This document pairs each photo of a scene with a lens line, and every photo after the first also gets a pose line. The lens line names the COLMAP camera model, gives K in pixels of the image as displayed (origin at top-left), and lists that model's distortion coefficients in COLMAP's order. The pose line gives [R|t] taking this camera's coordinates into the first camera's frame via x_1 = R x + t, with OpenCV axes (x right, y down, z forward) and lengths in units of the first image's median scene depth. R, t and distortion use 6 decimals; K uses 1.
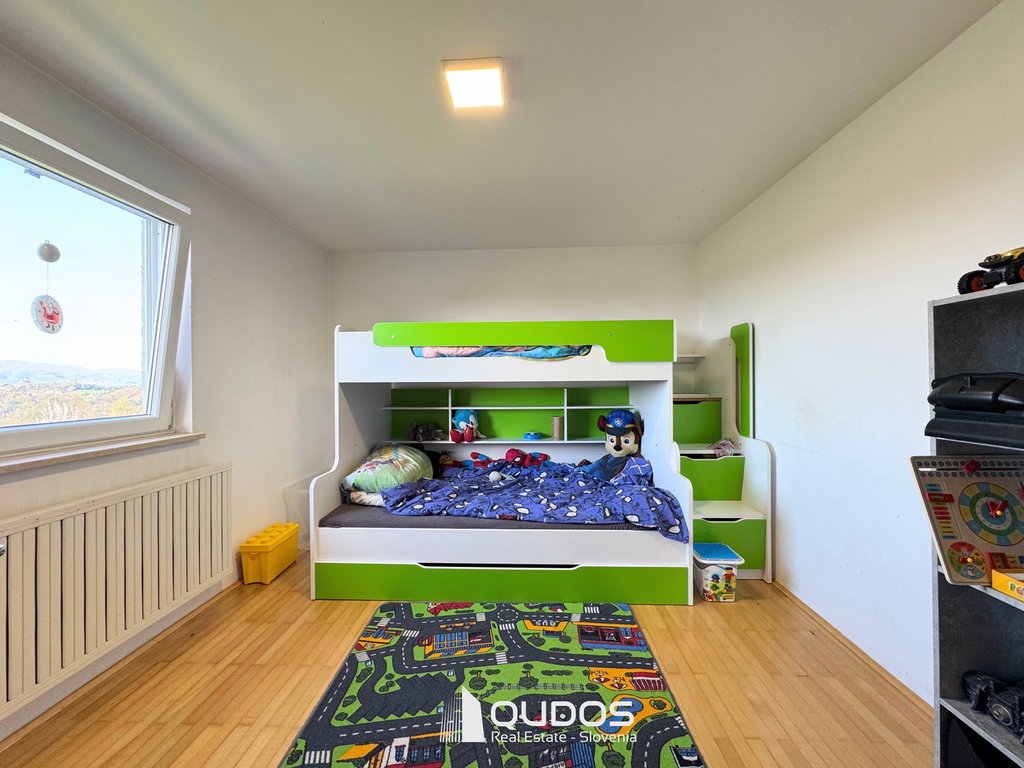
lens RADIAL K [[408.7, 0, 510.7], [0, 408.7, 385.7], [0, 0, 1]] dist [0.000370, 0.000184]
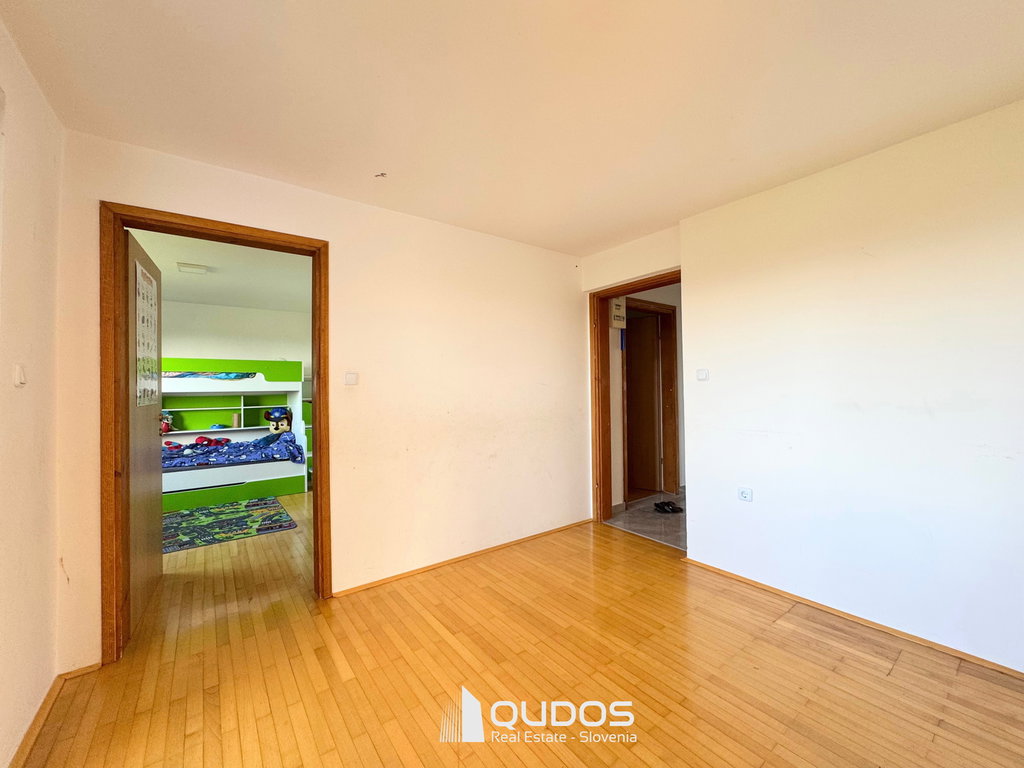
lens RADIAL K [[408.7, 0, 510.7], [0, 408.7, 385.7], [0, 0, 1]] dist [0.000370, 0.000184]
pose [[0.773389, 0.003909, 0.633920, -0.078662], [0.011333, 0.999736, -0.019991, 0.012309], [-0.633830, 0.022645, 0.773140, -1.027396]]
